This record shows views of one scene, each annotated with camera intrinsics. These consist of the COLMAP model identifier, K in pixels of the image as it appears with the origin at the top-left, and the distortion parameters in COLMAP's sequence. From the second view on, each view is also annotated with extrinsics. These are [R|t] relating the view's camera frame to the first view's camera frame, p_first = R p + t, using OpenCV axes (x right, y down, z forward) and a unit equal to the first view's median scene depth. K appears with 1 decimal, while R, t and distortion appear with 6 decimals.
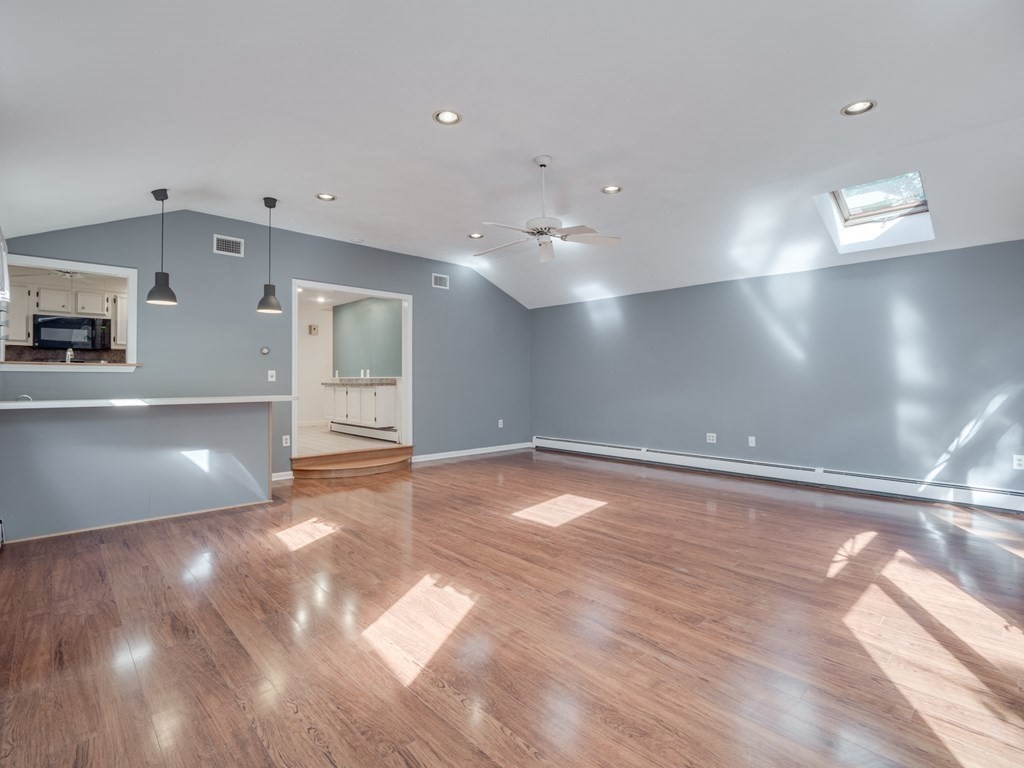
lens RADIAL K [[502.4, 0, 504.7], [0, 502.4, 376.9], [0, 0, 1]] dist [-0.012556, -0.002670]
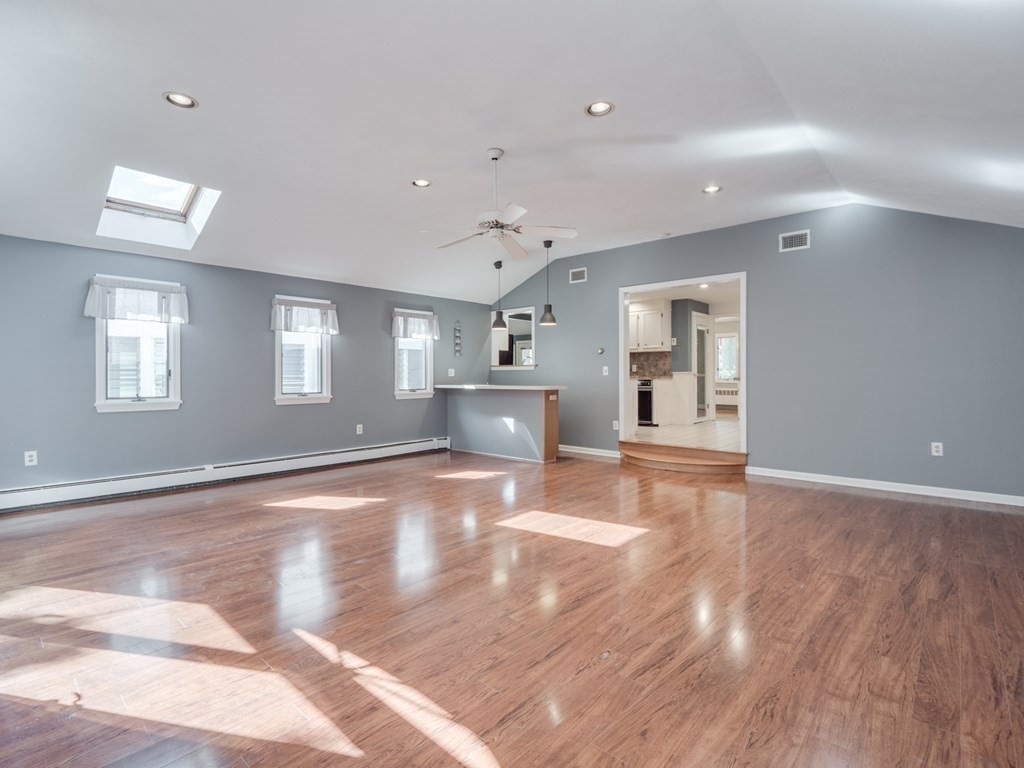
lens RADIAL K [[502.4, 0, 507.9], [0, 502.4, 386.9], [0, 0, 1]] dist [-0.012556, -0.002670]
pose [[0.081369, 0.025503, -0.996358, 1.079530], [0.008875, 0.999614, 0.026311, 0.003556], [0.996645, -0.010983, 0.081111, 0.949488]]
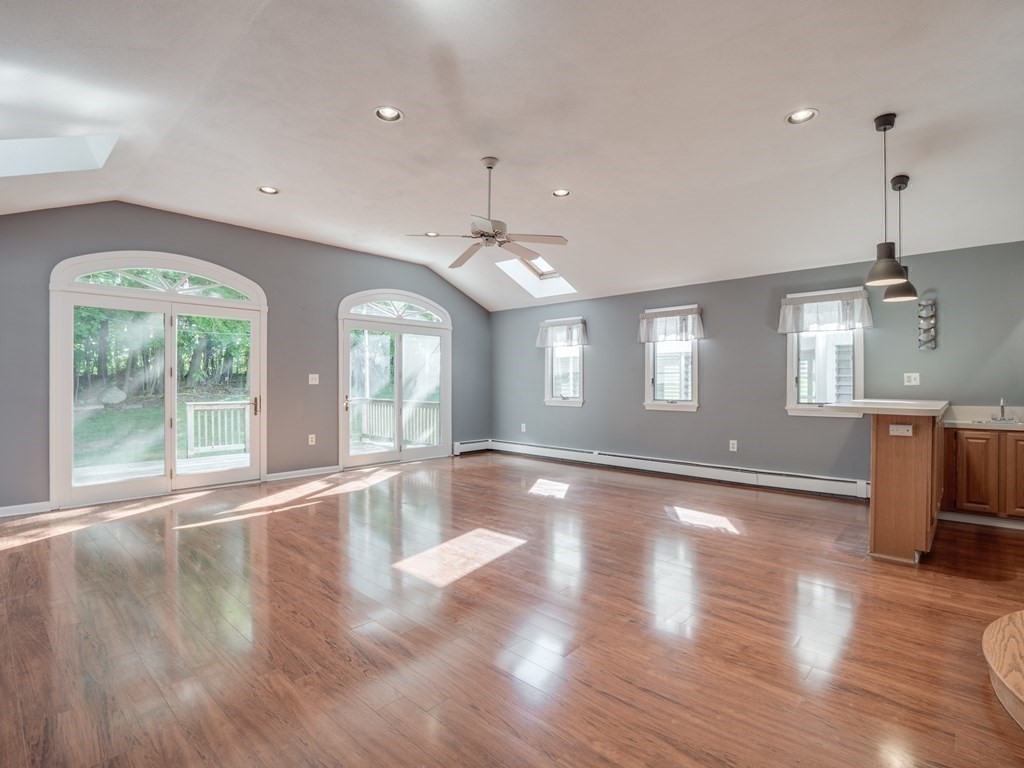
lens RADIAL K [[502.4, 0, 493.8], [0, 502.4, 386.9], [0, 0, 1]] dist [-0.012556, -0.002670]
pose [[-0.998650, 0.001041, -0.051931, 0.122249], [0.000971, 0.999999, 0.001374, 0.013045], [0.051932, 0.001322, -0.998650, 2.014331]]
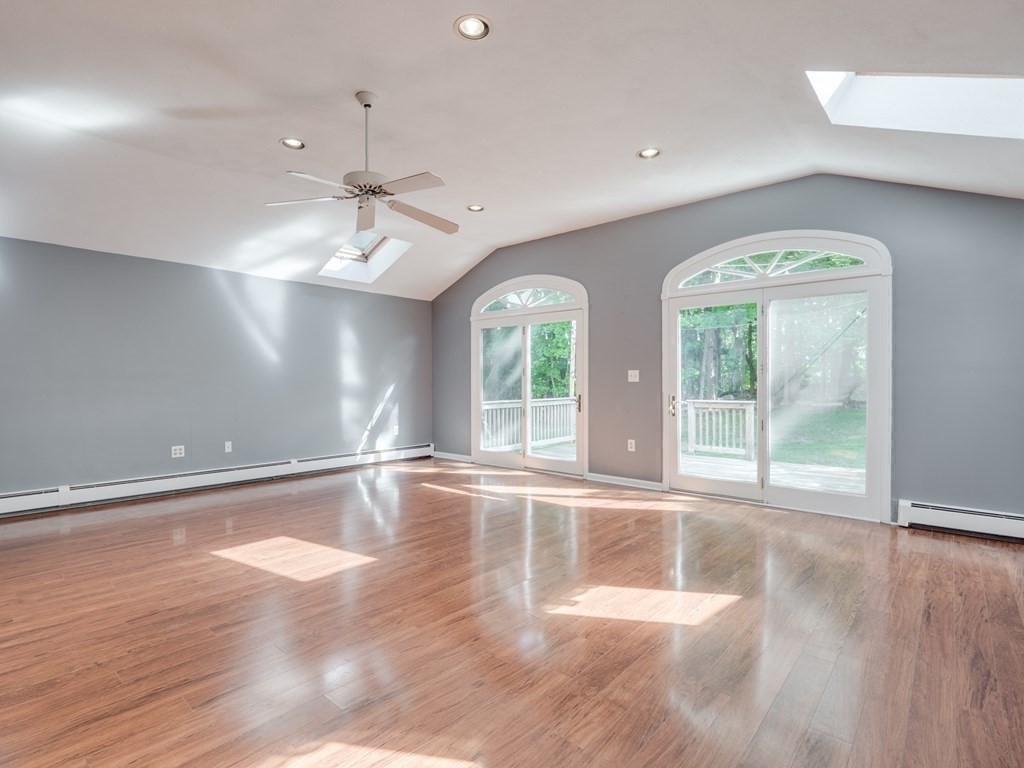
lens RADIAL K [[502.4, 0, 508.8], [0, 502.4, 390.5], [0, 0, 1]] dist [-0.012556, -0.002670]
pose [[-0.103649, -0.019197, 0.994429, -0.735578], [-0.004416, 0.999813, 0.018841, 0.005301], [-0.994604, -0.002439, -0.103714, 0.867267]]
